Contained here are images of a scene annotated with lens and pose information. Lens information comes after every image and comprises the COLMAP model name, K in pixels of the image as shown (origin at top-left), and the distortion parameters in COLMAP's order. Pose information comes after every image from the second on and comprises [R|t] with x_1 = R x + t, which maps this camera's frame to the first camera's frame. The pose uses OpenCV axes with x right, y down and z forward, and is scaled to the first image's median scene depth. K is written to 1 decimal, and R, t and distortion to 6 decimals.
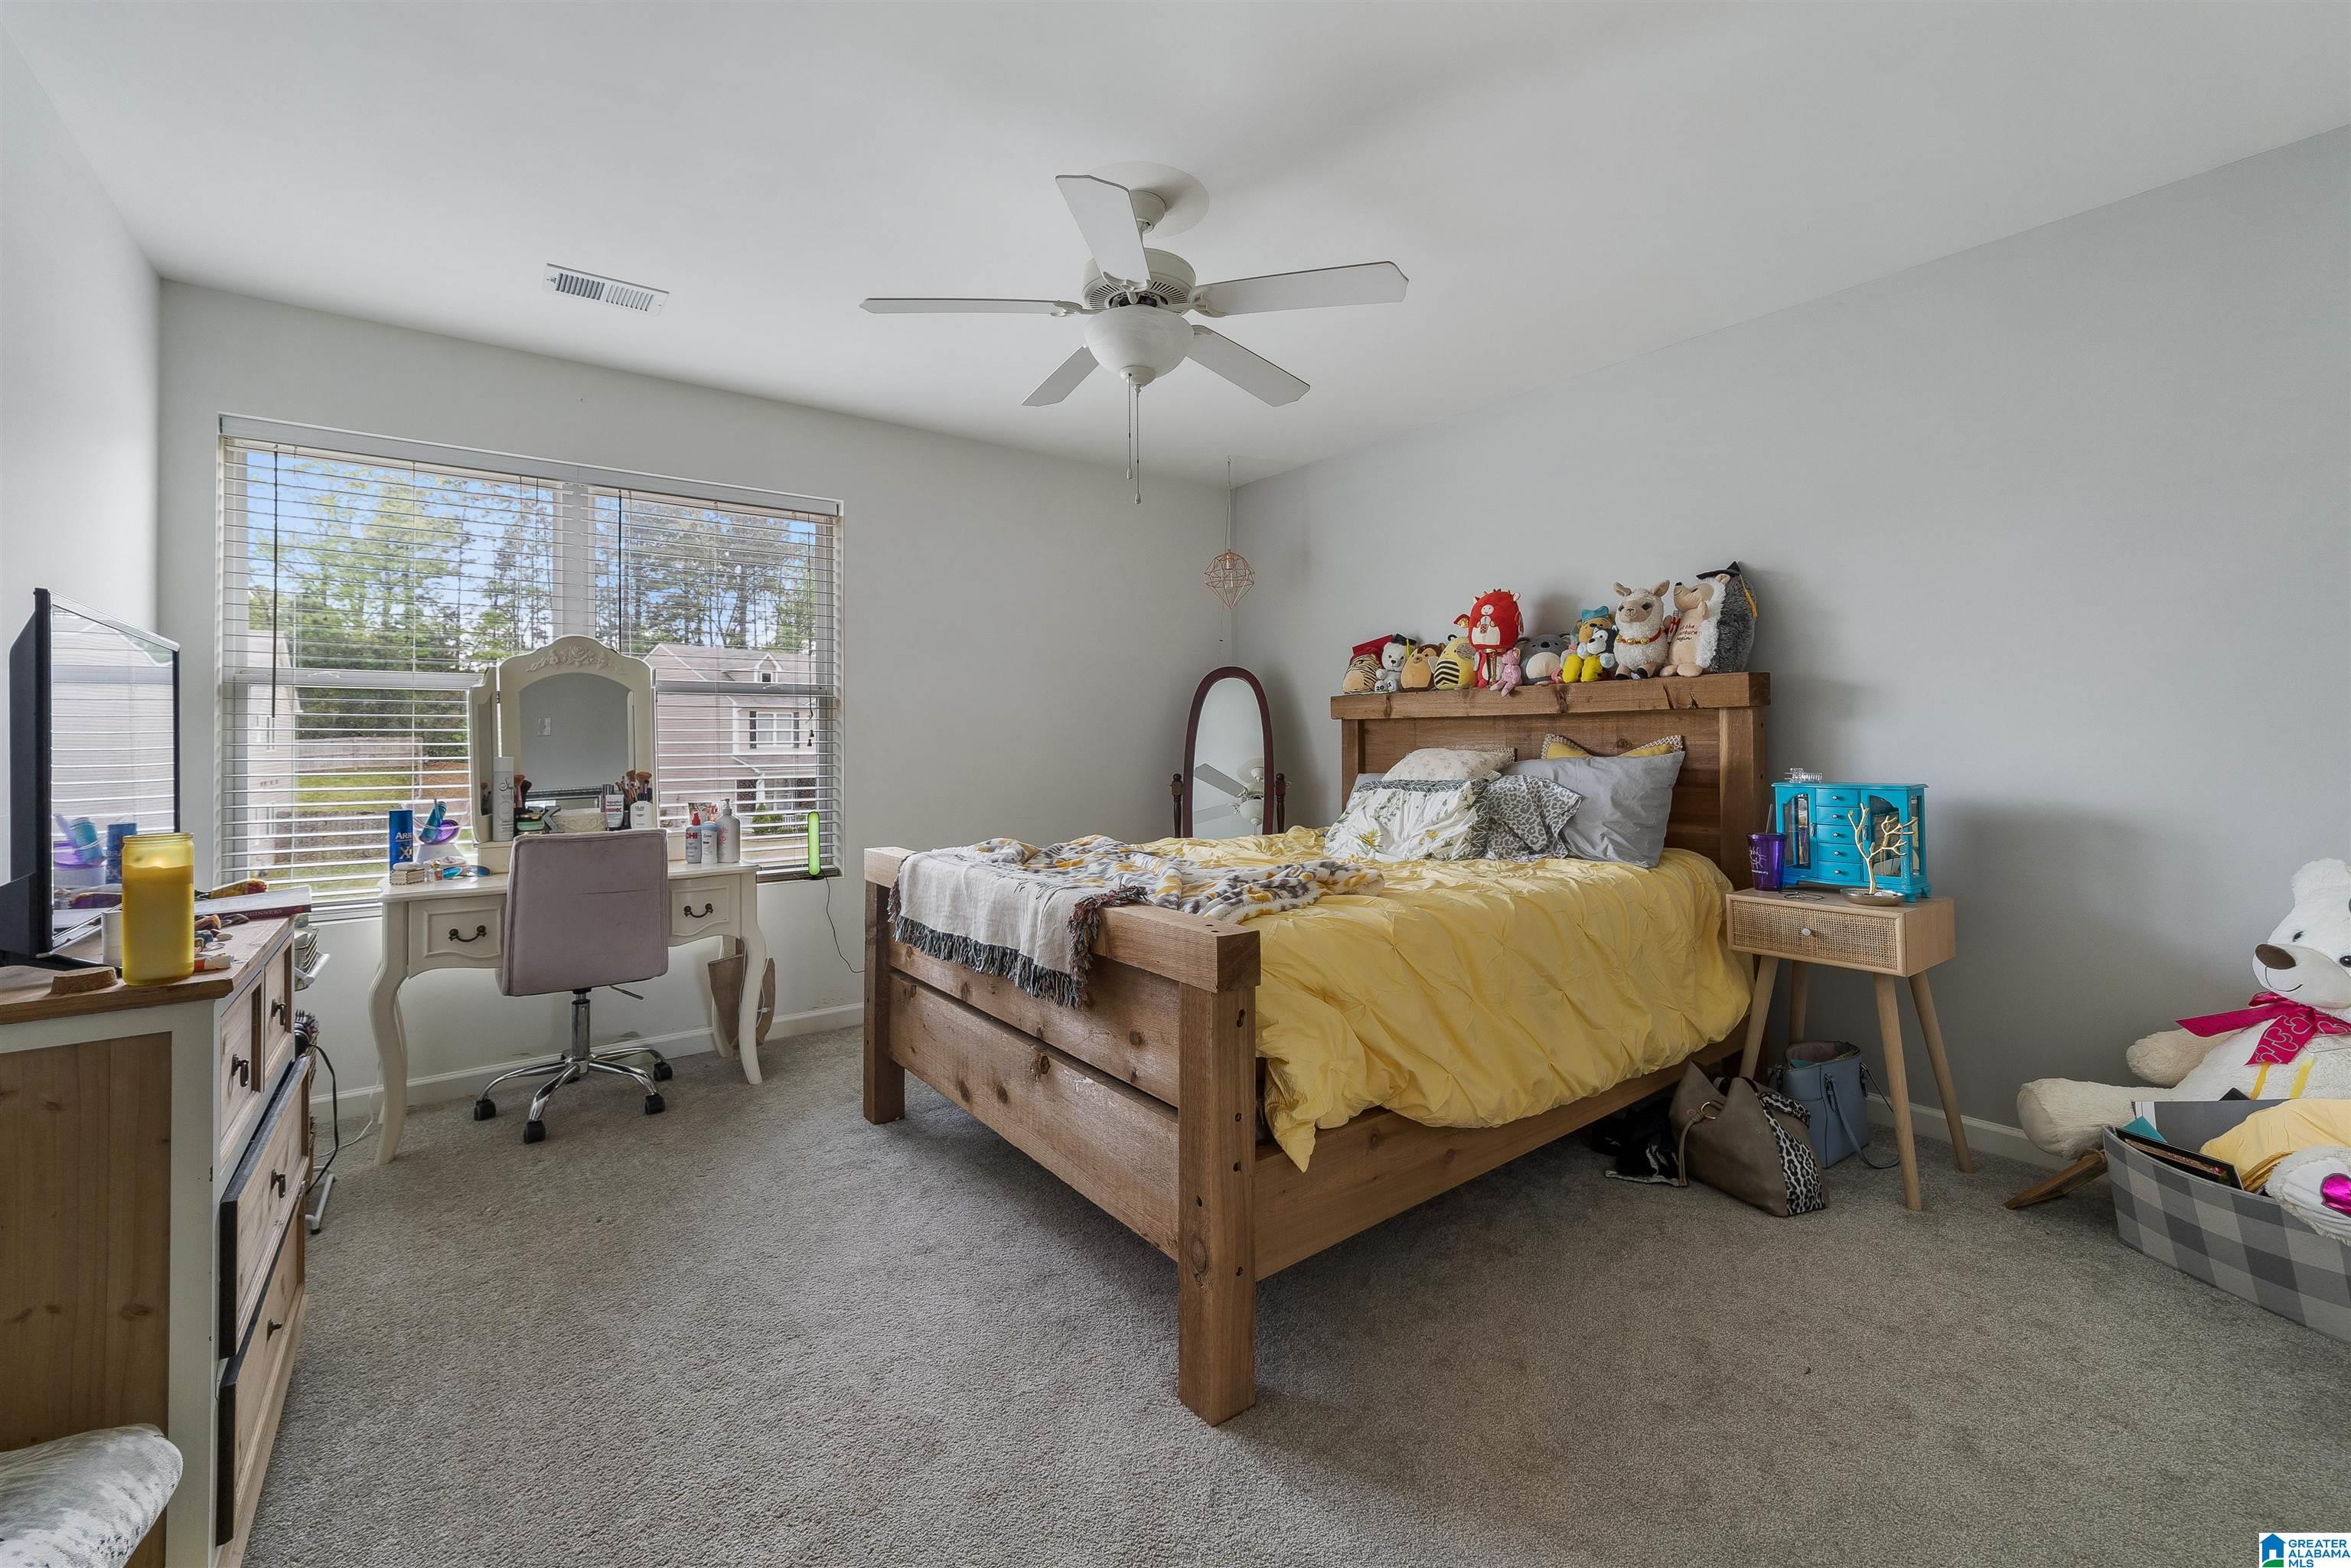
lens RADIAL K [[927.9, 0, 1177.9], [0, 927.9, 759.3], [0, 0, 1]] dist [0.000595, 0.000048]
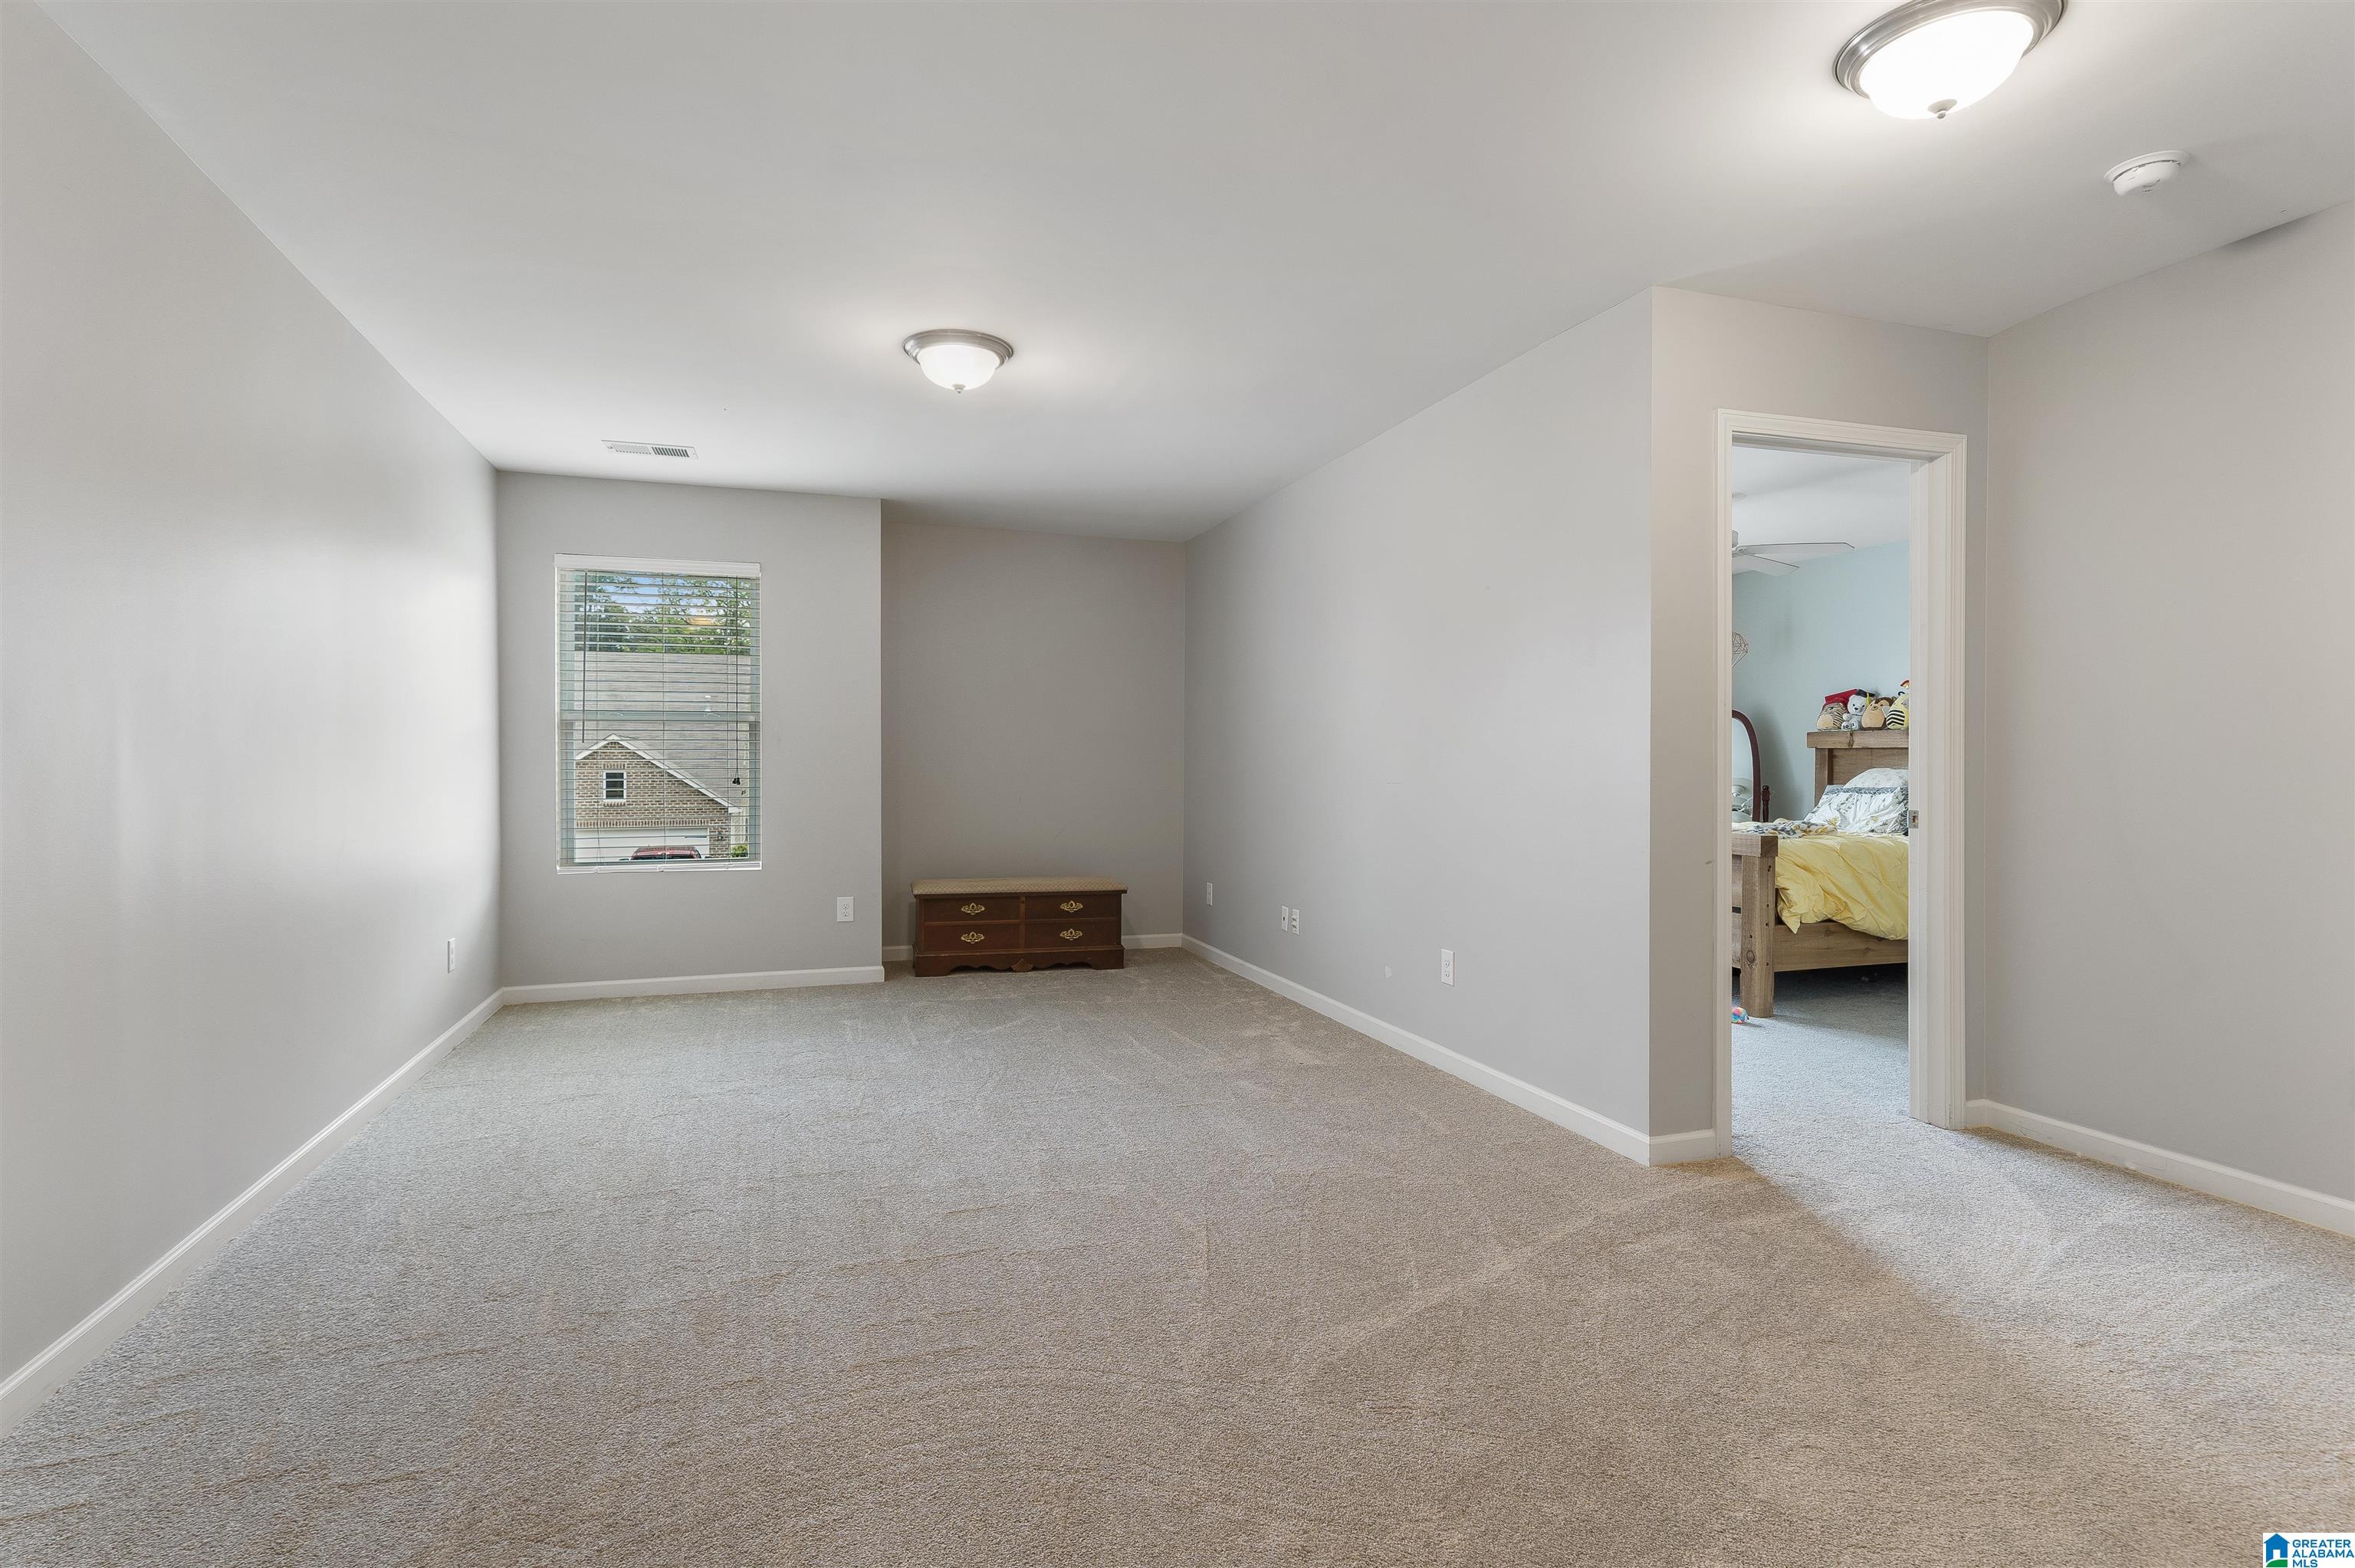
lens RADIAL K [[1145.1, 0, 1169.1], [0, 1145.1, 777.4], [0, 0, 1]] dist [0.011411, 0.000176]
pose [[0.943061, 0.011827, -0.332409, -0.235905], [-0.012224, 0.999925, 0.000896, 0.018433], [0.332395, 0.003218, 0.943135, -1.360522]]
